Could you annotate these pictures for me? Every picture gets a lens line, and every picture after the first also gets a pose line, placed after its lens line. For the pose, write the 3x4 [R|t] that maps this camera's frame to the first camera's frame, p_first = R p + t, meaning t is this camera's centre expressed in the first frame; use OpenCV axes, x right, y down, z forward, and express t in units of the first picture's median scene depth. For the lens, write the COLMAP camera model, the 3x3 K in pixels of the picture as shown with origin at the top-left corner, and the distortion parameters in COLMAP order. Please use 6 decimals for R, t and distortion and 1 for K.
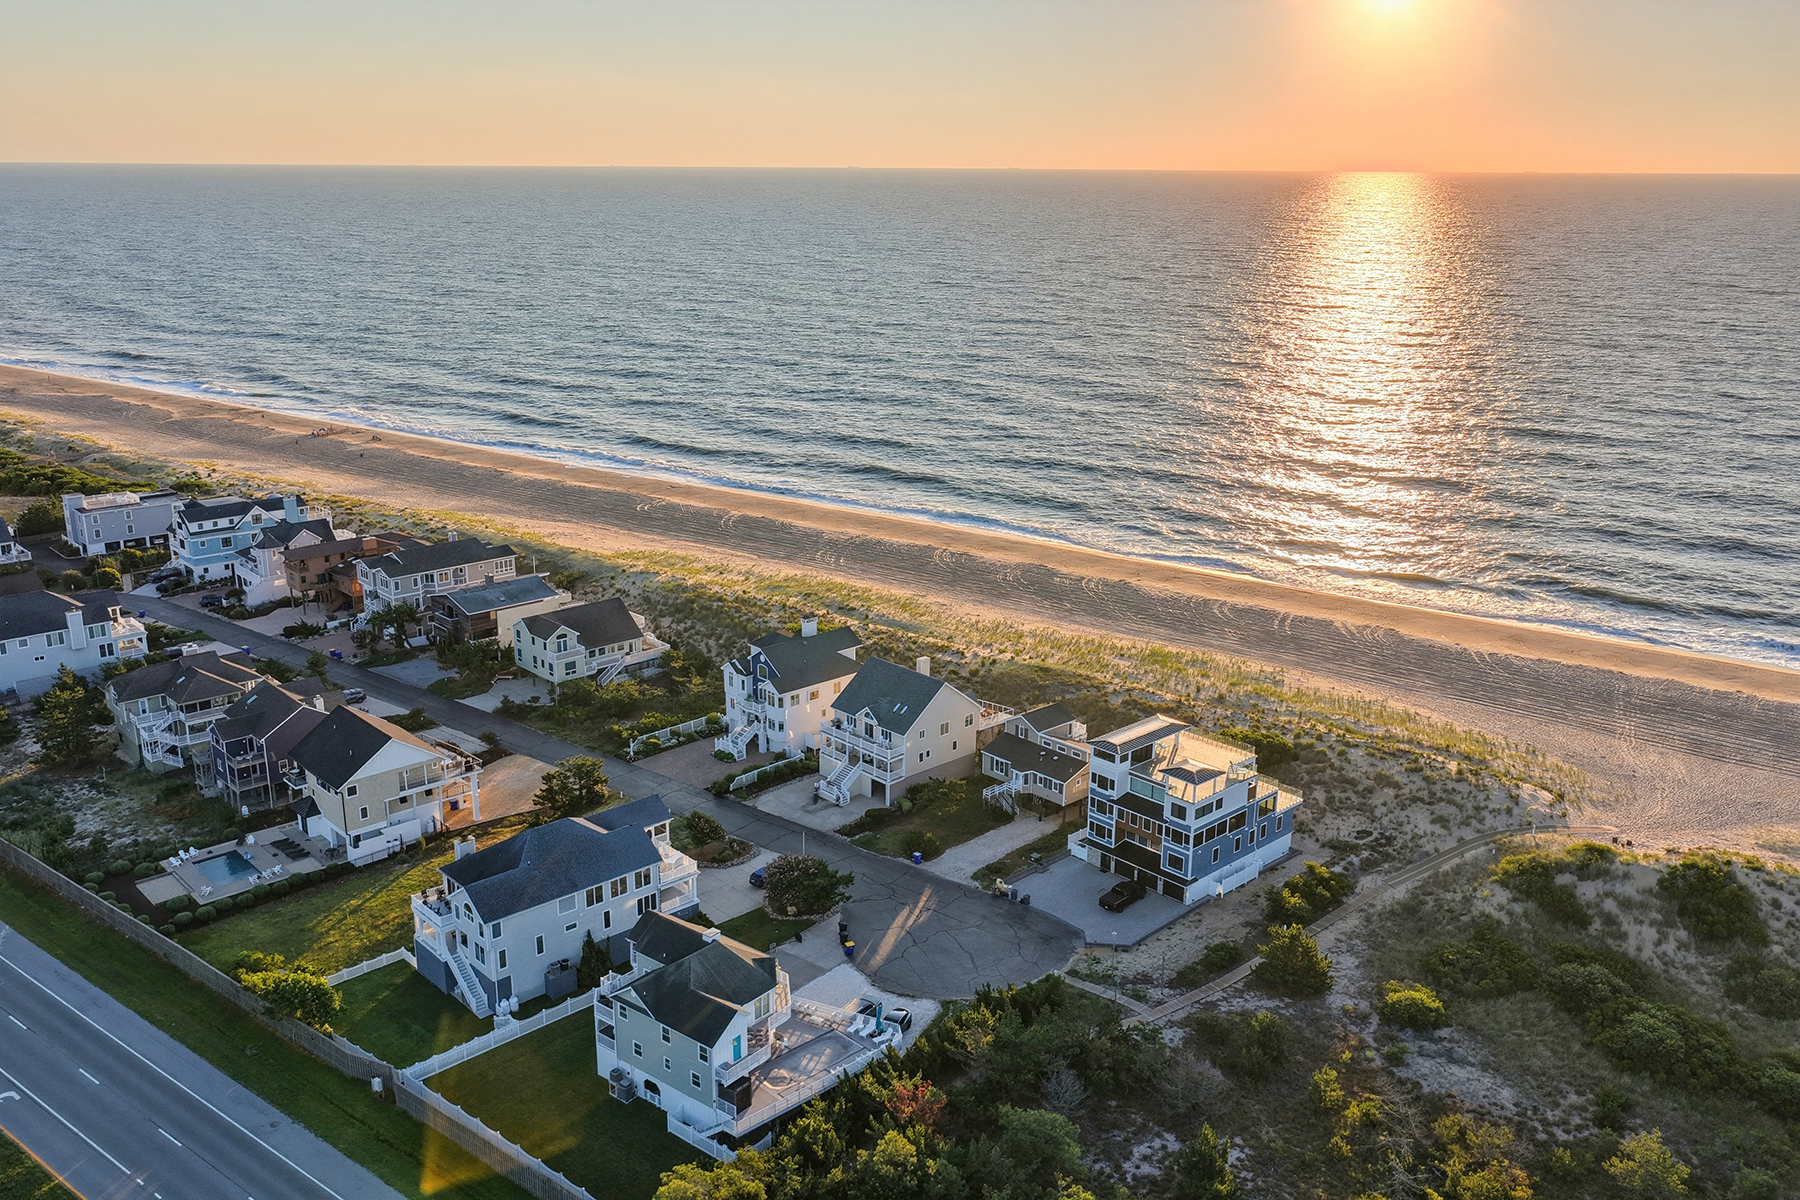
lens RADIAL K [[1492.9, 0, 900.0], [0, 1492.9, 600.0], [0, 0, 1]] dist [-0.012791, 0.039286]
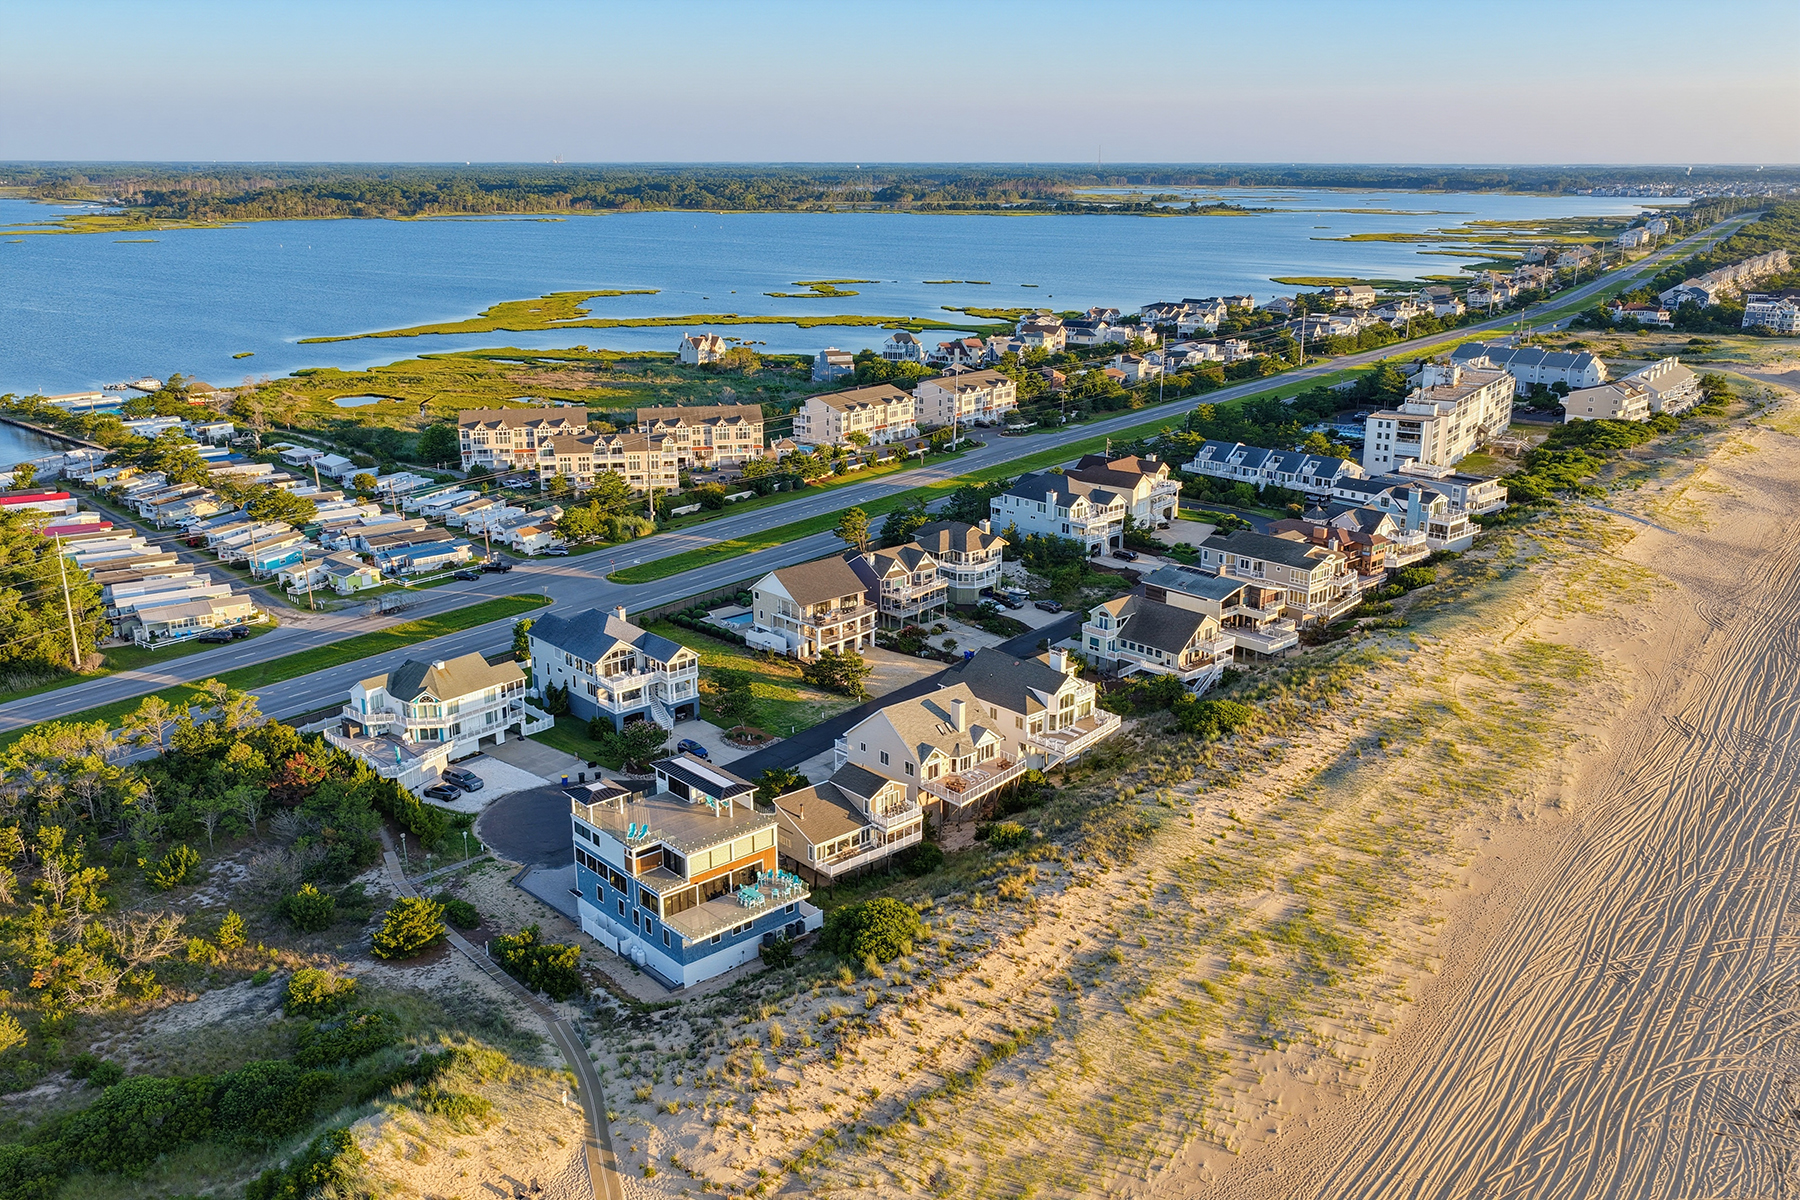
lens RADIAL K [[1492.9, 0, 900.0], [0, 1492.9, 600.0], [0, 0, 1]] dist [-0.012791, 0.039286]
pose [[-0.007636, 0.278175, -0.960500, 0.949541], [-0.283587, 0.920490, 0.268842, -0.275350], [0.958916, 0.274438, 0.071858, 0.944158]]
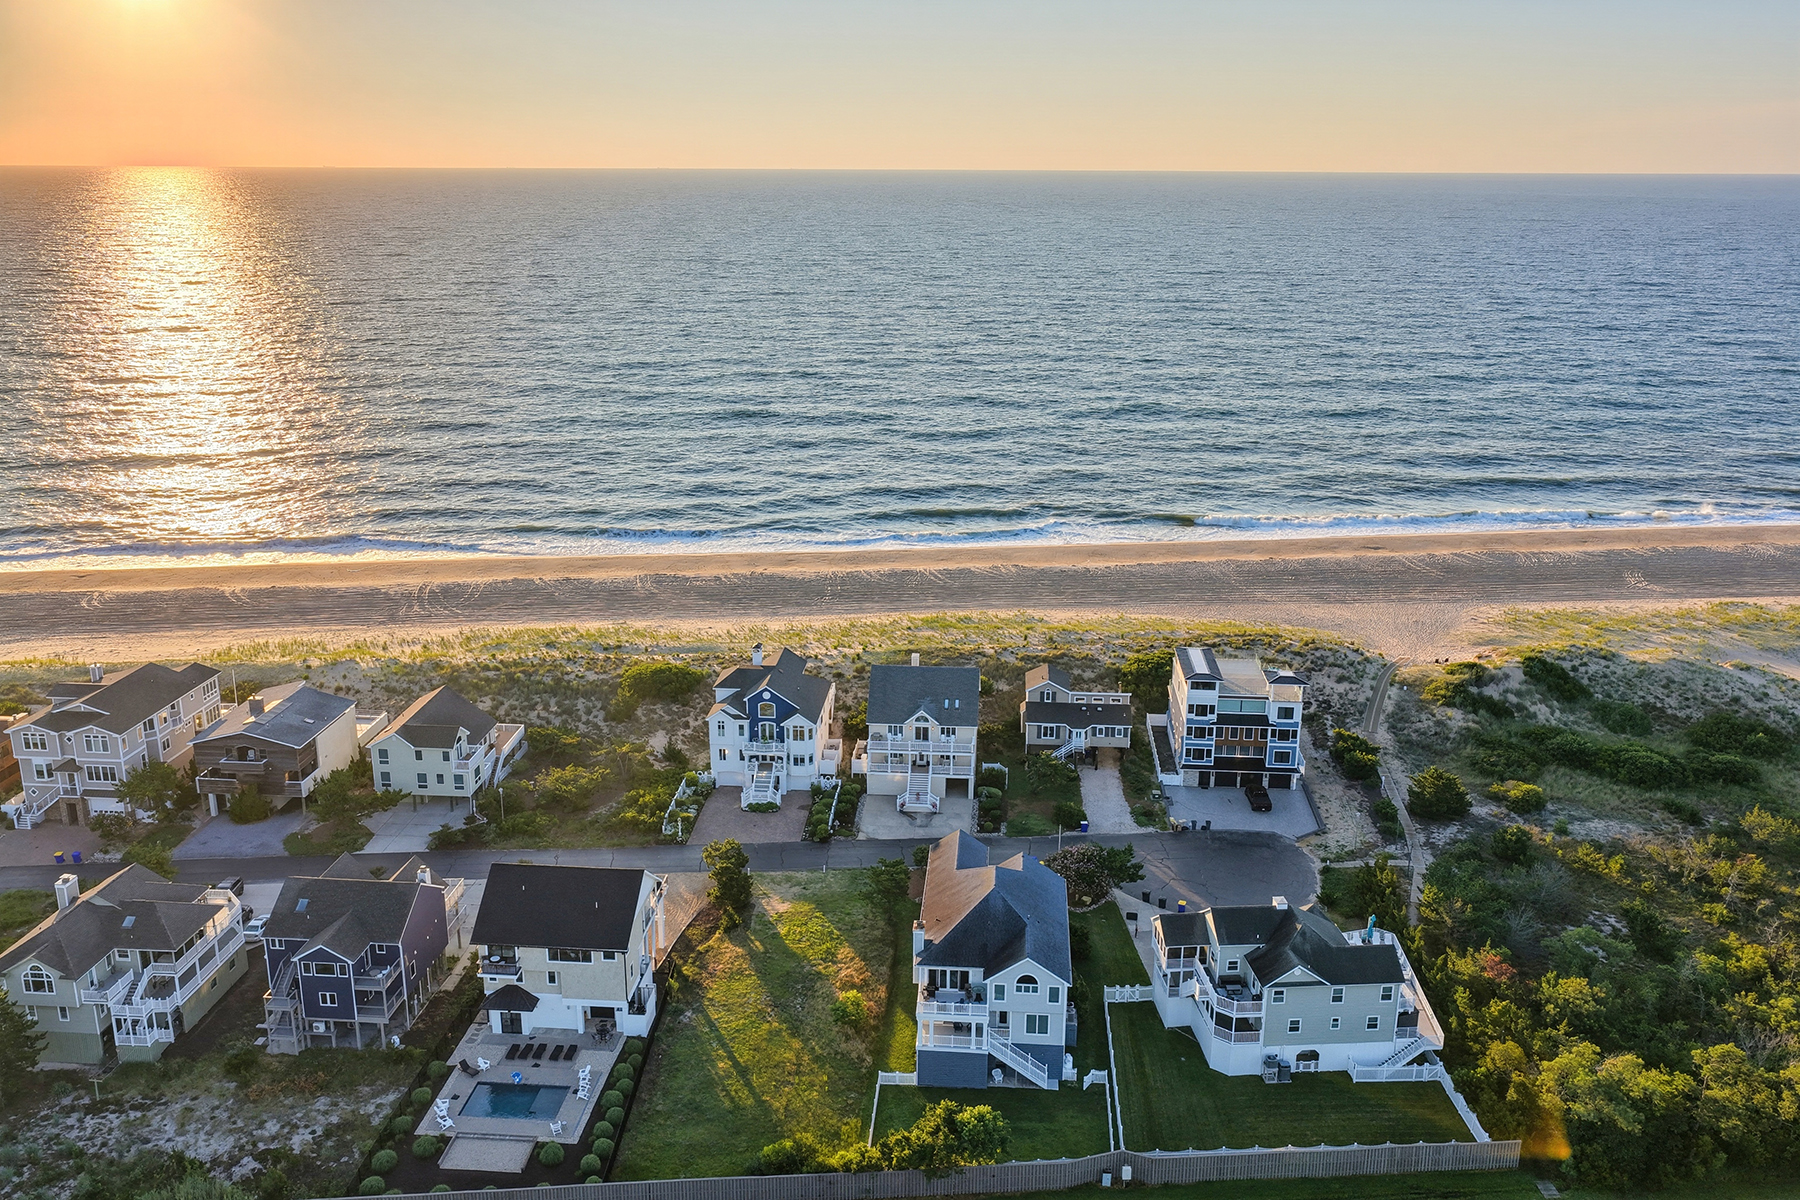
lens RADIAL K [[1492.9, 0, 900.0], [0, 1492.9, 600.0], [0, 0, 1]] dist [-0.012791, 0.039286]
pose [[0.736949, -0.192836, 0.647858, -0.681215], [0.190583, 0.978835, 0.074561, -0.079530], [-0.648525, 0.068523, 0.758103, 0.259285]]
